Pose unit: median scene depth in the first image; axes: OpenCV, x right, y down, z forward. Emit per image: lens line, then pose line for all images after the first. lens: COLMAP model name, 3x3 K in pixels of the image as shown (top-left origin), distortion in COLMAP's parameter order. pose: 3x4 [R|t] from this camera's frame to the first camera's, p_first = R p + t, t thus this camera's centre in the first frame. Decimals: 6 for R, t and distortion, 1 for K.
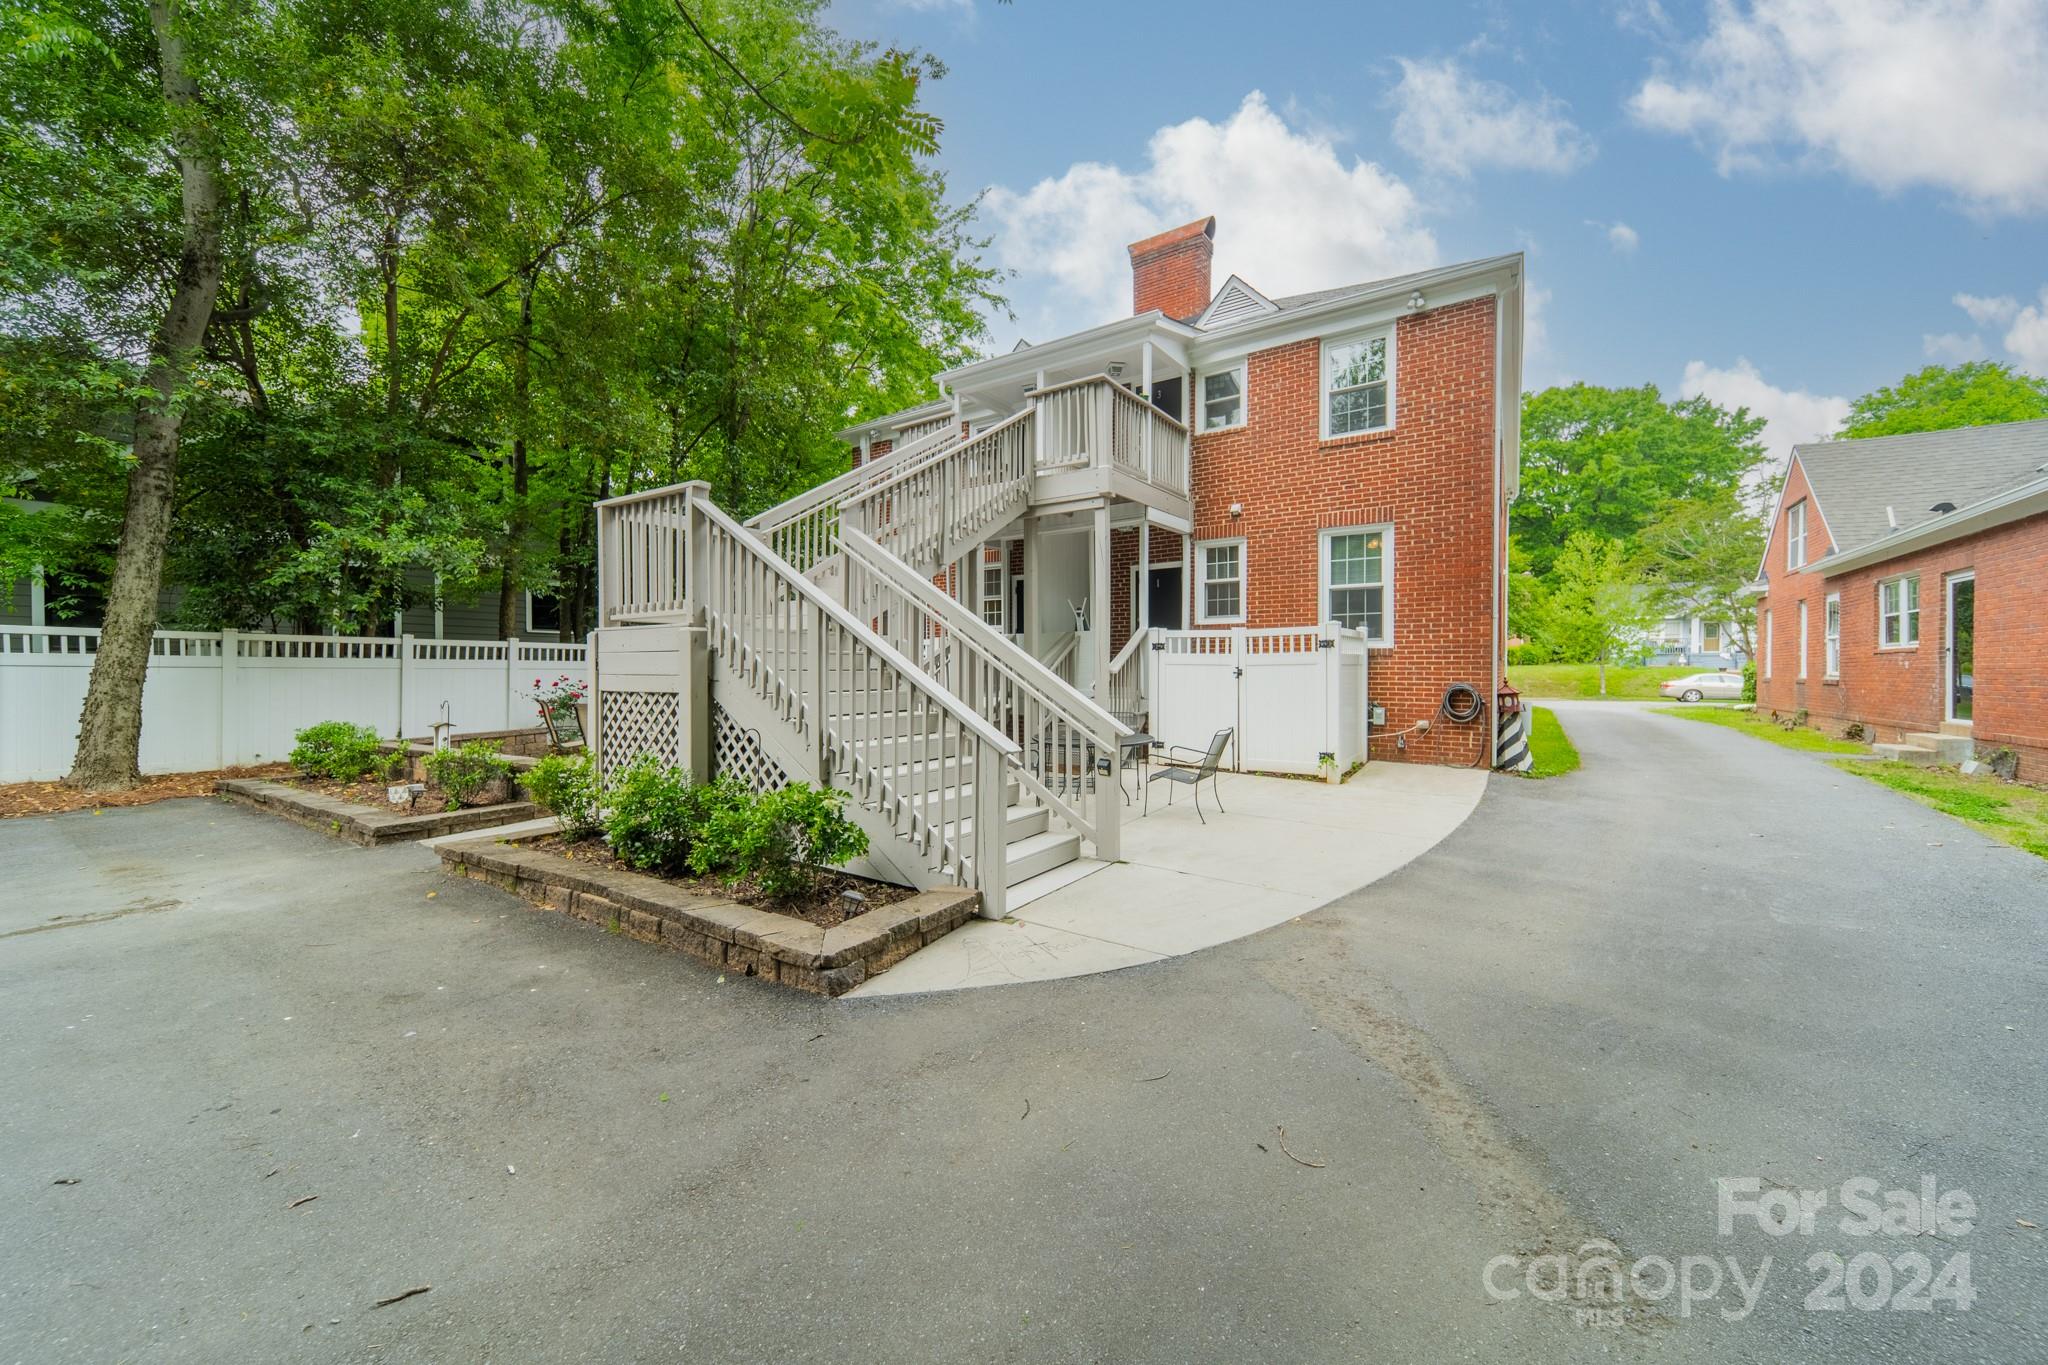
lens RADIAL K [[751.1, 0, 1031.4], [0, 751.1, 675.7], [0, 0, 1]] dist [-0.000386, -0.000517]
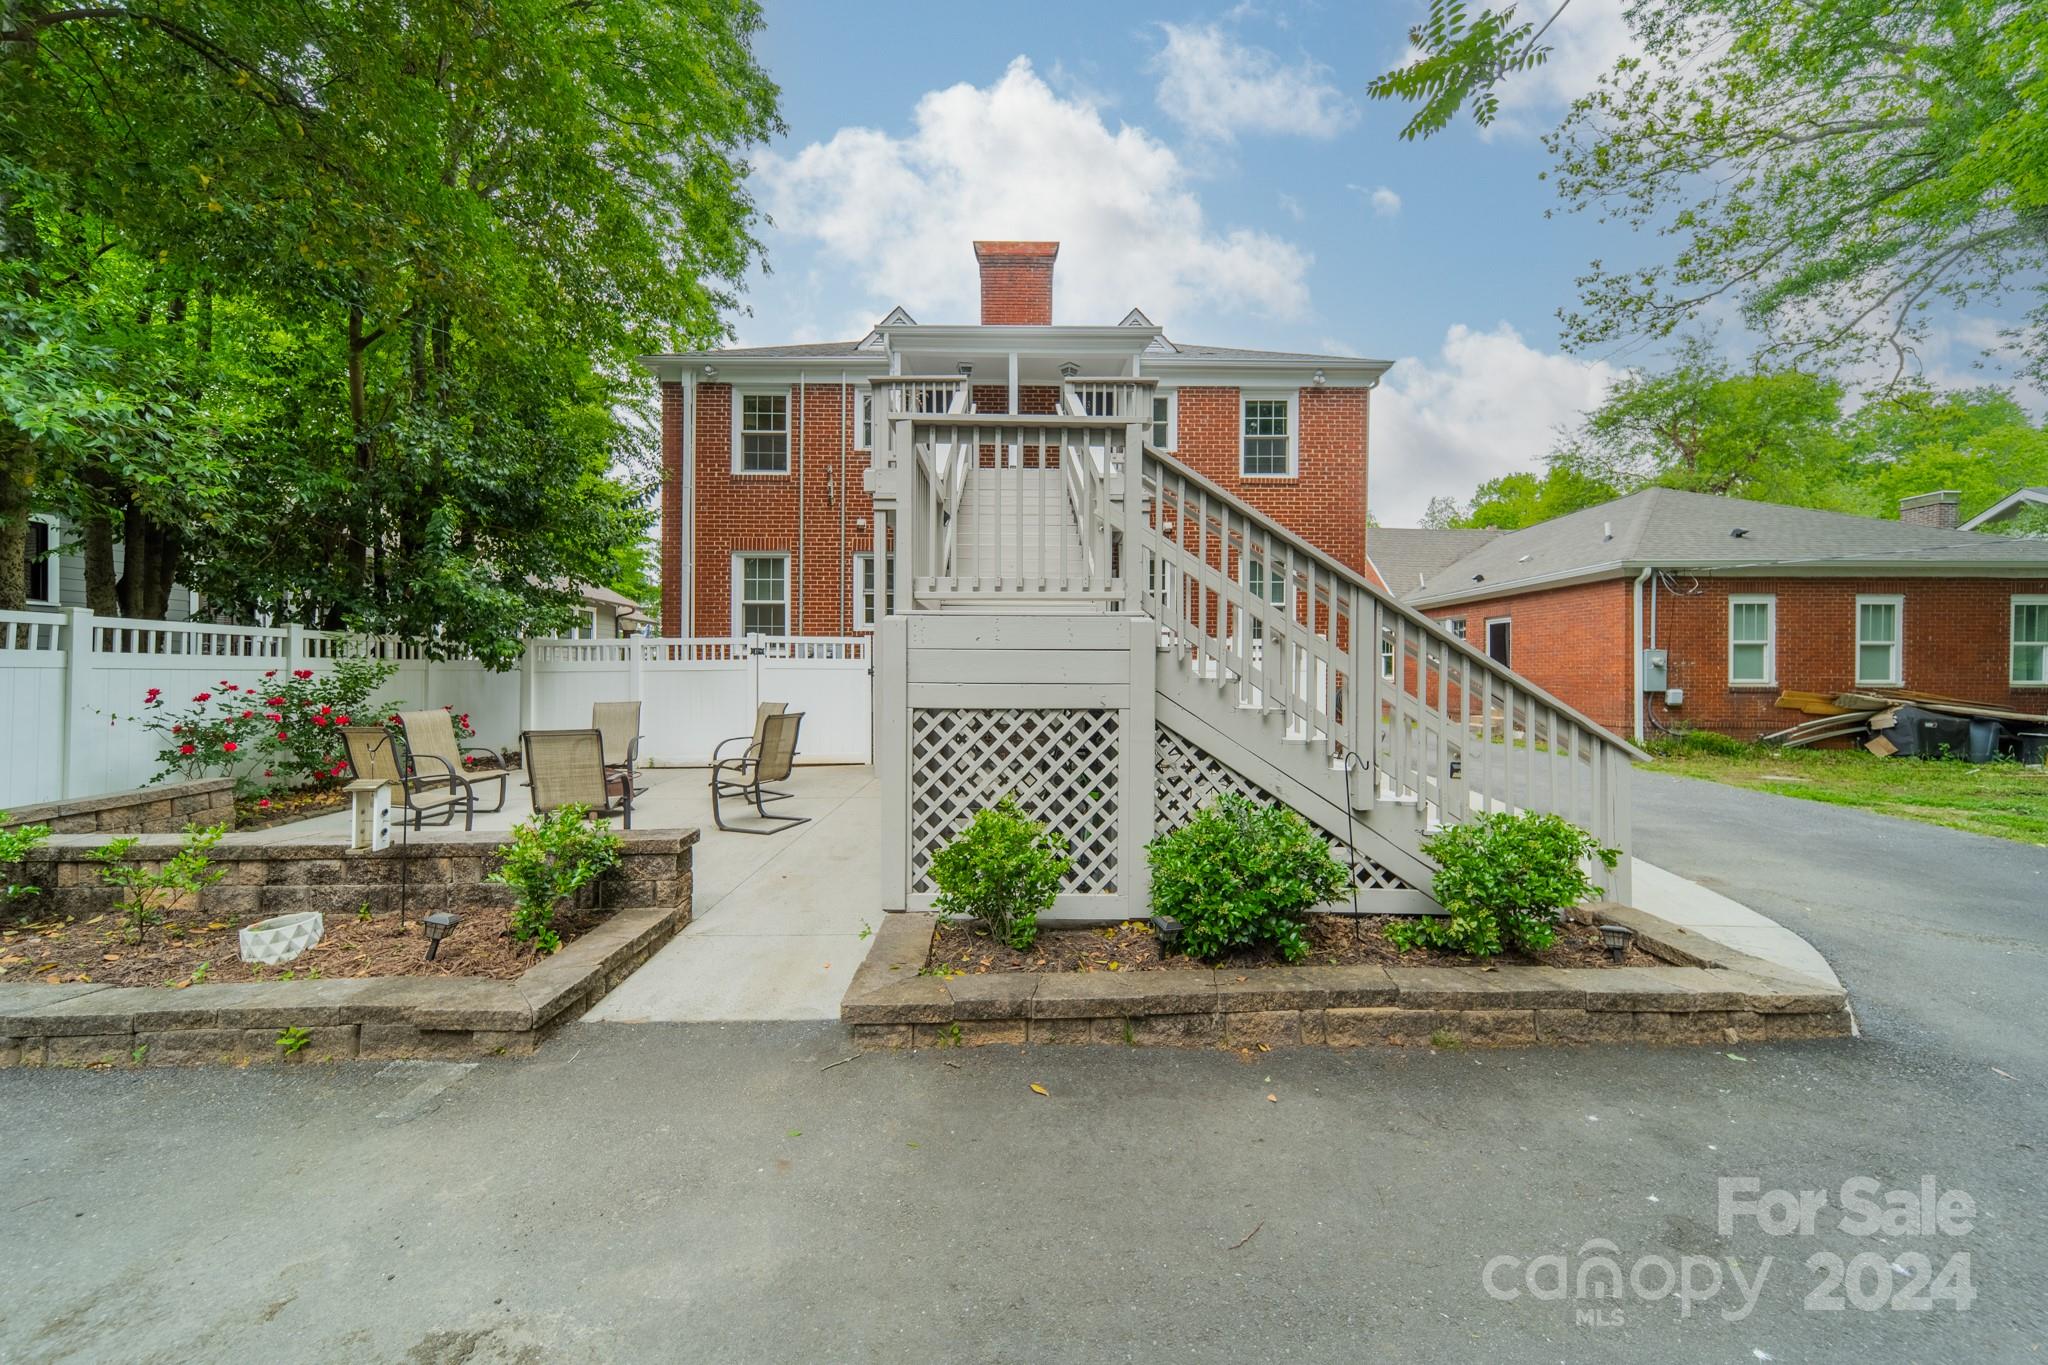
lens RADIAL K [[726.0, 0, 1029.4], [0, 726.0, 676.7], [0, 0, 1]] dist [0.001423, -0.000030]
pose [[0.825979, 0.002338, 0.563696, -0.538415], [-0.001792, 0.999997, -0.001522, -0.004466], [-0.563698, 0.000247, 0.825981, 0.275682]]
